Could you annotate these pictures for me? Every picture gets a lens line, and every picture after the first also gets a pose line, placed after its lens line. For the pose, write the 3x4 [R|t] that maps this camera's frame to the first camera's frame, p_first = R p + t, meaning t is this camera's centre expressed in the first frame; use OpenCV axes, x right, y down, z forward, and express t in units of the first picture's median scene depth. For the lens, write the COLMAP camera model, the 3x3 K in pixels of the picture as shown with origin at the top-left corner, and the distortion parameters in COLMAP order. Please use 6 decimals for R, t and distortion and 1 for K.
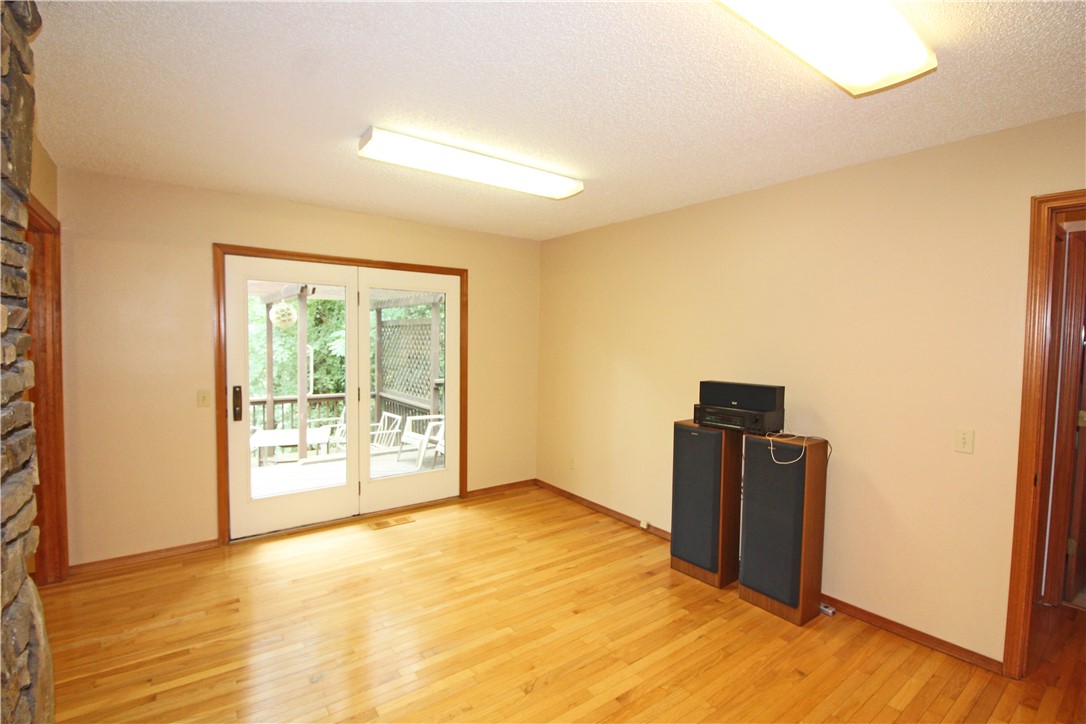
lens RADIAL K [[499.1, 0, 551.1], [0, 499.1, 358.7], [0, 0, 1]] dist [-0.009360, -0.006160]
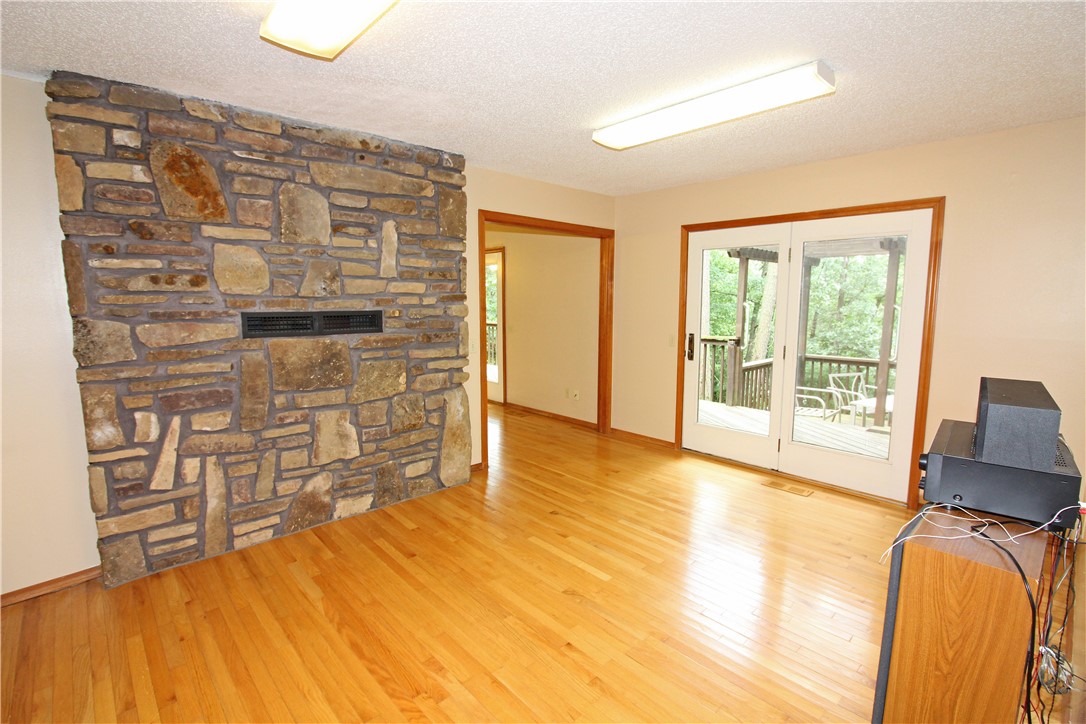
lens RADIAL K [[499.1, 0, 545.8], [0, 499.1, 362.1], [0, 0, 1]] dist [-0.009360, -0.006160]
pose [[0.104654, 0.119614, -0.987289, 0.555164], [-0.036049, 0.992544, 0.116430, -0.009177], [0.993855, 0.023406, 0.108186, 0.423319]]
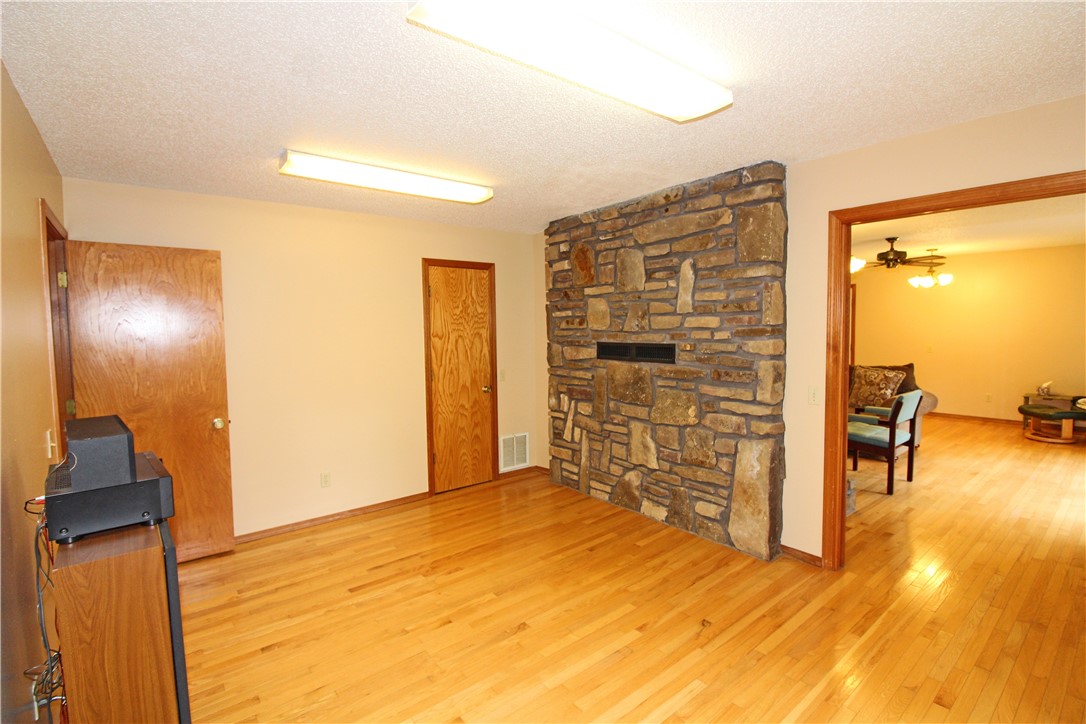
lens RADIAL K [[499.1, 0, 549.9], [0, 499.1, 362.8], [0, 0, 1]] dist [-0.009360, -0.006160]
pose [[-0.999368, 0.008929, -0.034418, -0.050362], [0.005202, 0.994258, 0.106882, -0.051572], [0.035175, 0.106635, -0.993676, 1.133635]]
